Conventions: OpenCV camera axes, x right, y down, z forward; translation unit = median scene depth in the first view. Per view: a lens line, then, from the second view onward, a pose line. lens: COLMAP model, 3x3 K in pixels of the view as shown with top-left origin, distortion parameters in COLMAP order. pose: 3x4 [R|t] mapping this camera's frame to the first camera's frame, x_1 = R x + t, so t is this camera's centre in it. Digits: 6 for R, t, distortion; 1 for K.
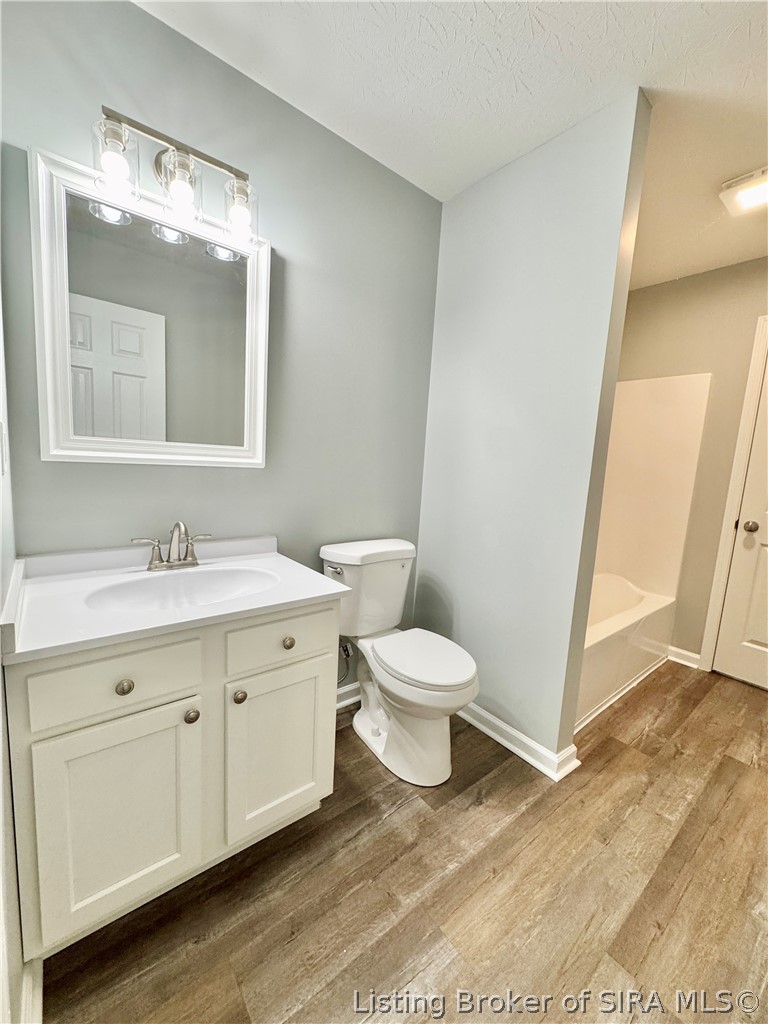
lens RADIAL K [[408.1, 0, 384.0], [0, 408.1, 512.0], [0, 0, 1]] dist [-0.002120, -0.000012]
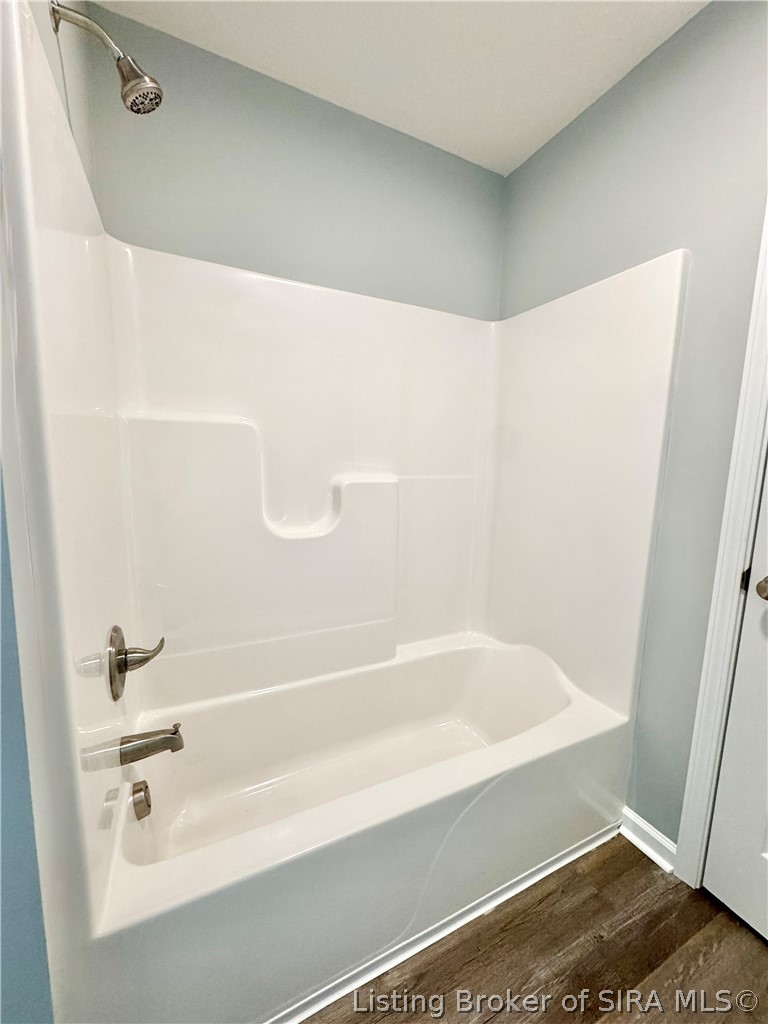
lens RADIAL K [[408.1, 0, 384.0], [0, 408.1, 512.0], [0, 0, 1]] dist [-0.002120, -0.000012]
pose [[0.972722, -0.008866, -0.231803, 0.502070], [0.006942, 0.999934, -0.009116, -0.034533], [0.231869, 0.007258, 0.972720, 0.410458]]
